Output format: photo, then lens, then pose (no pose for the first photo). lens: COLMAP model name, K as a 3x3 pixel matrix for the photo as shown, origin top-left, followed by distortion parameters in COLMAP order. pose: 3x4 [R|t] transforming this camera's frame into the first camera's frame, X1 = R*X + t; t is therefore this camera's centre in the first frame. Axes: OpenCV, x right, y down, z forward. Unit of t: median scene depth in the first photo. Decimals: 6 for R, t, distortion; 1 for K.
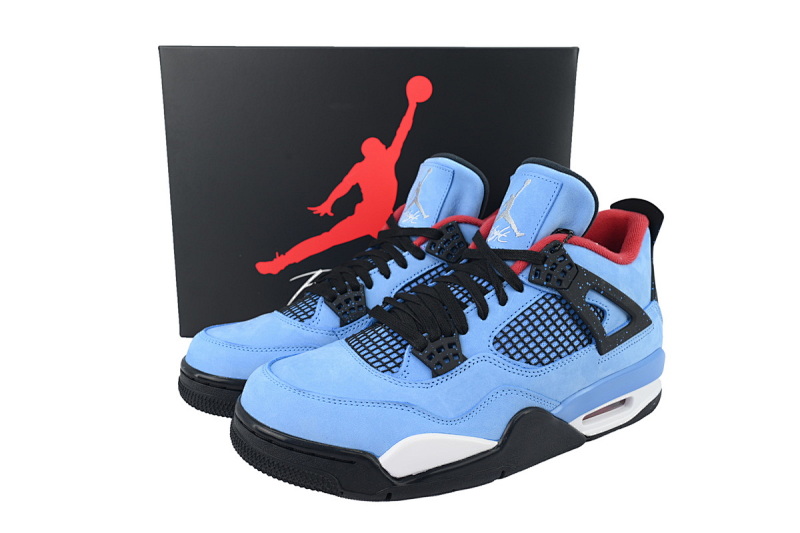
lens RADIAL K [[695.9, 0, 400.0], [0, 695.9, 266.5], [0, 0, 1]] dist [-0.000750, 0.002746]
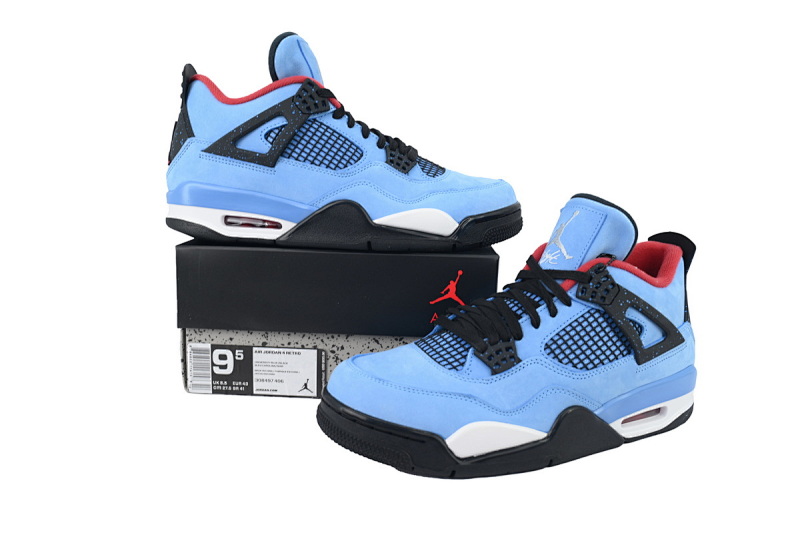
lens RADIAL K [[695.9, 0, 400.0], [0, 695.9, 266.5], [0, 0, 1]] dist [-0.000750, 0.002746]
pose [[0.998313, 0.031433, -0.048825, -0.052953], [-0.034740, 0.997052, -0.068420, 0.060178], [0.046530, 0.070001, 0.996461, -0.171934]]
